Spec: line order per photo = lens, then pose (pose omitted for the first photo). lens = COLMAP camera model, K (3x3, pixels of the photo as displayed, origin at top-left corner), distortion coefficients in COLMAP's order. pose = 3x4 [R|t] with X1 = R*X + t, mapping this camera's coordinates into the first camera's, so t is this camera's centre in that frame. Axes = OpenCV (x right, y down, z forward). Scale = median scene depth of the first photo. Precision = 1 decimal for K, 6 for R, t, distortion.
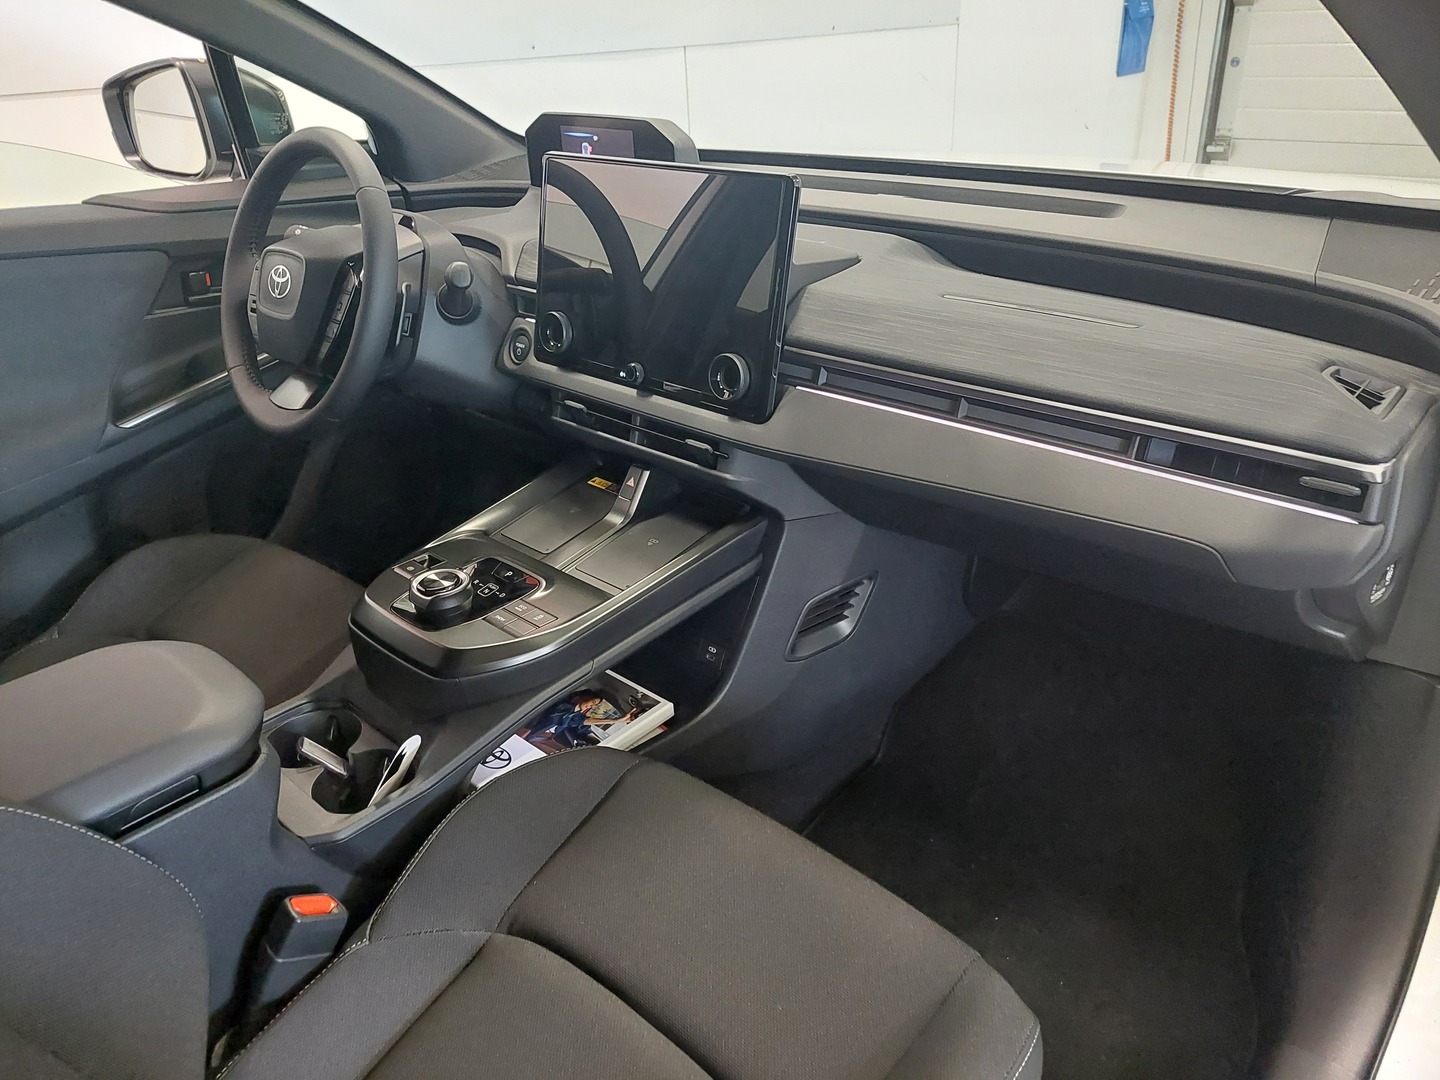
lens RADIAL K [[1032.7, 0, 717.7], [0, 1032.7, 548.3], [0, 0, 1]] dist [0.068912, -0.063064]
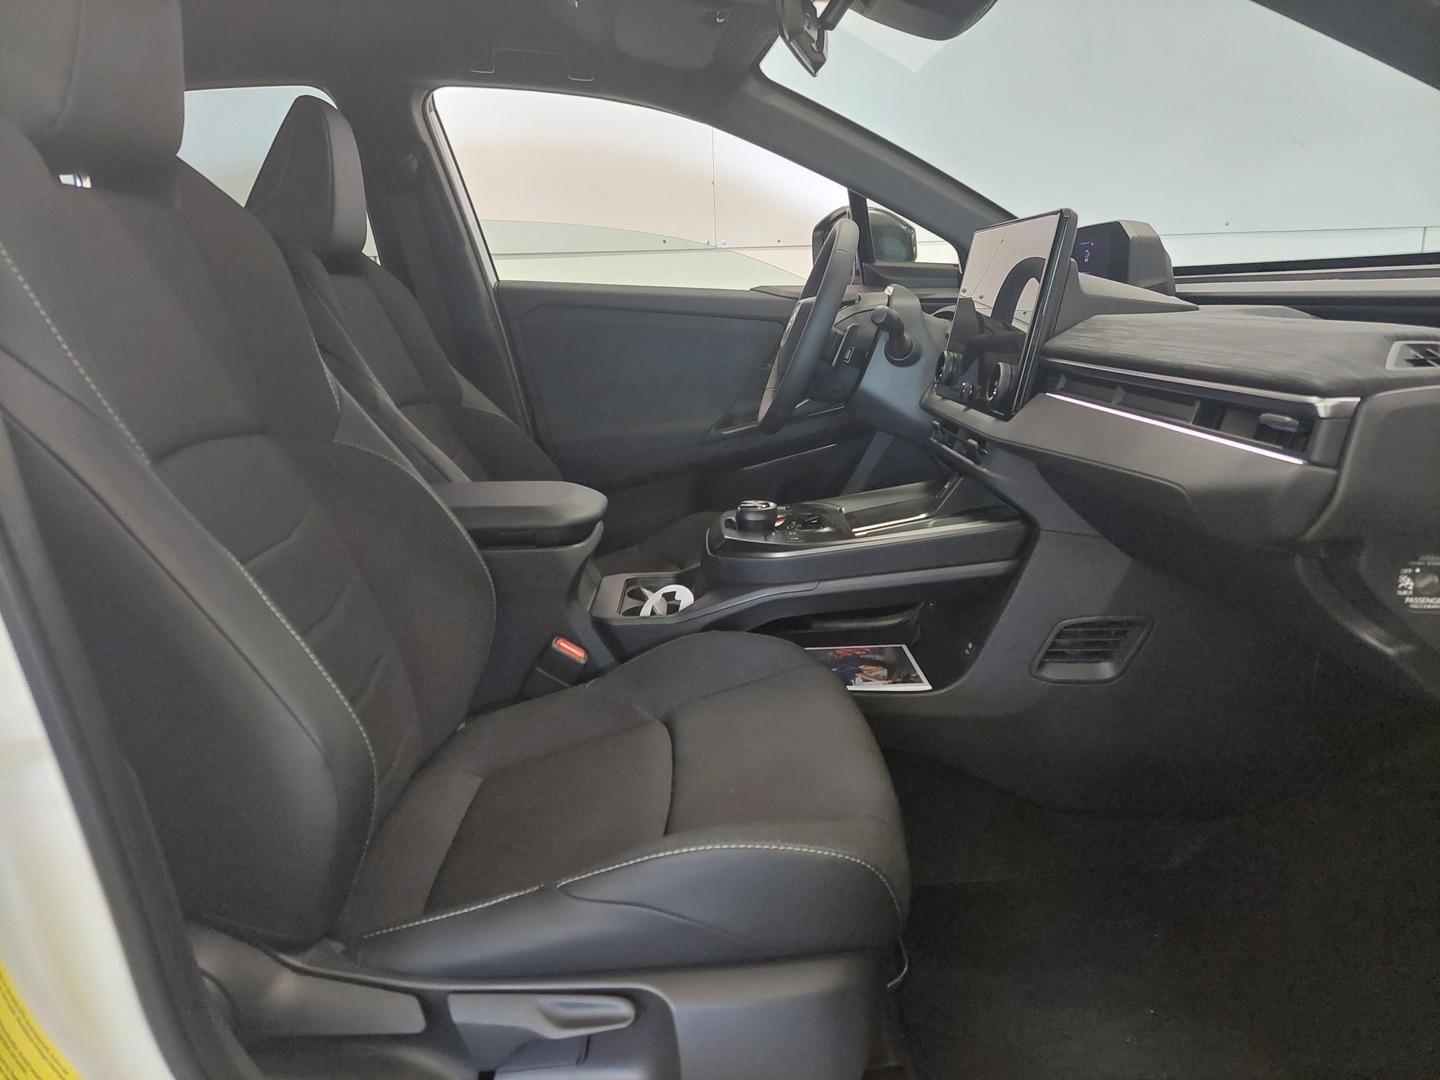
lens RADIAL K [[1032.7, 0, 717.7], [0, 1032.7, 548.3], [0, 0, 1]] dist [0.068912, -0.063064]
pose [[0.679962, 0.188225, -0.708676, 0.609643], [-0.341796, 0.936428, -0.079231, 0.193004], [0.648711, 0.296097, 0.701071, 0.032034]]
